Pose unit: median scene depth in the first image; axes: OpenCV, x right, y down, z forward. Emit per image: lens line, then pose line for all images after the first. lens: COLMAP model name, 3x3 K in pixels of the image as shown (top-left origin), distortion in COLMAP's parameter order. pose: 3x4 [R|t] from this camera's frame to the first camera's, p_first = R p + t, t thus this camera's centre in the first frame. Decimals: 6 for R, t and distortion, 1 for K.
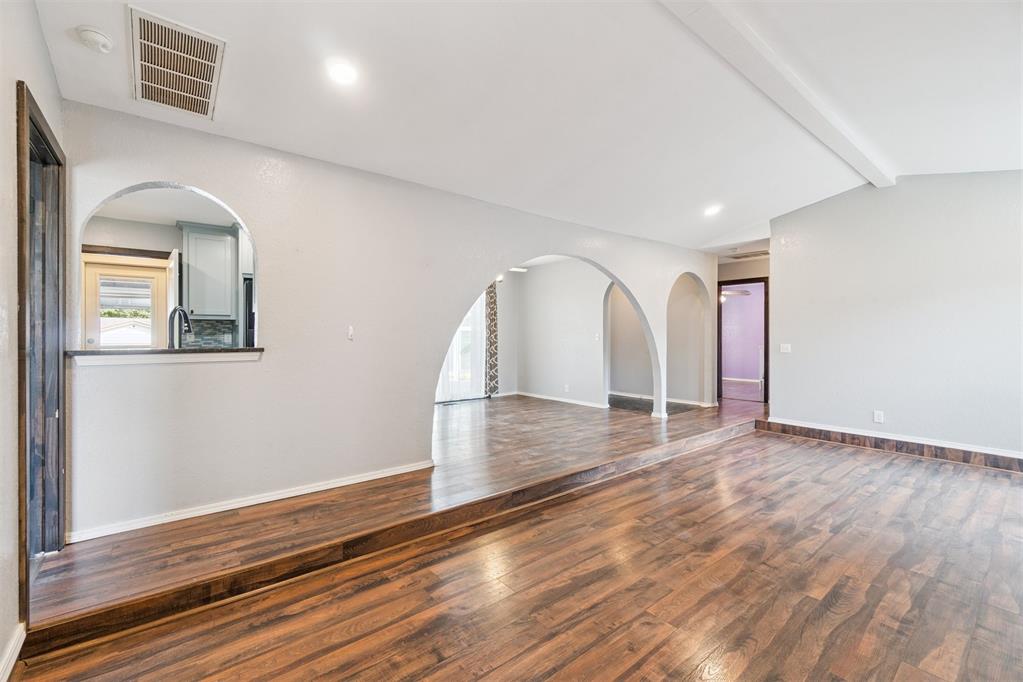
lens RADIAL K [[442.6, 0, 510.9], [0, 442.6, 332.3], [0, 0, 1]] dist [-0.010782, 0.003436]
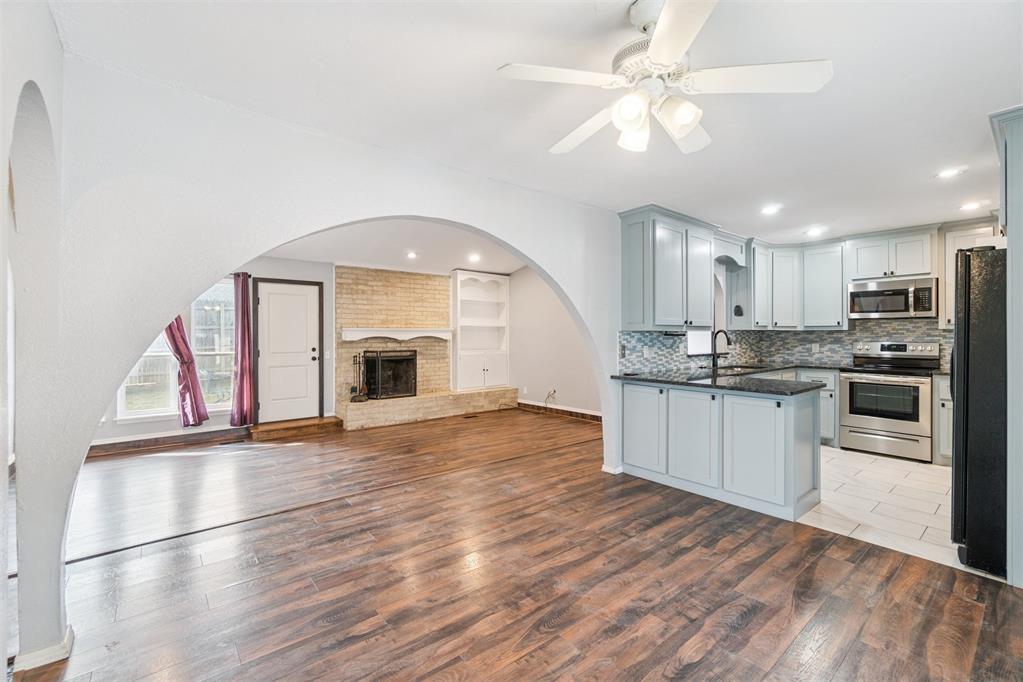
lens RADIAL K [[442.6, 0, 511.1], [0, 442.6, 333.3], [0, 0, 1]] dist [-0.010782, 0.003436]
pose [[-0.999996, 0.001580, 0.002204, 0.049817], [0.001573, 0.999994, -0.003182, -0.032176], [-0.002209, -0.003179, -0.999993, 2.280977]]
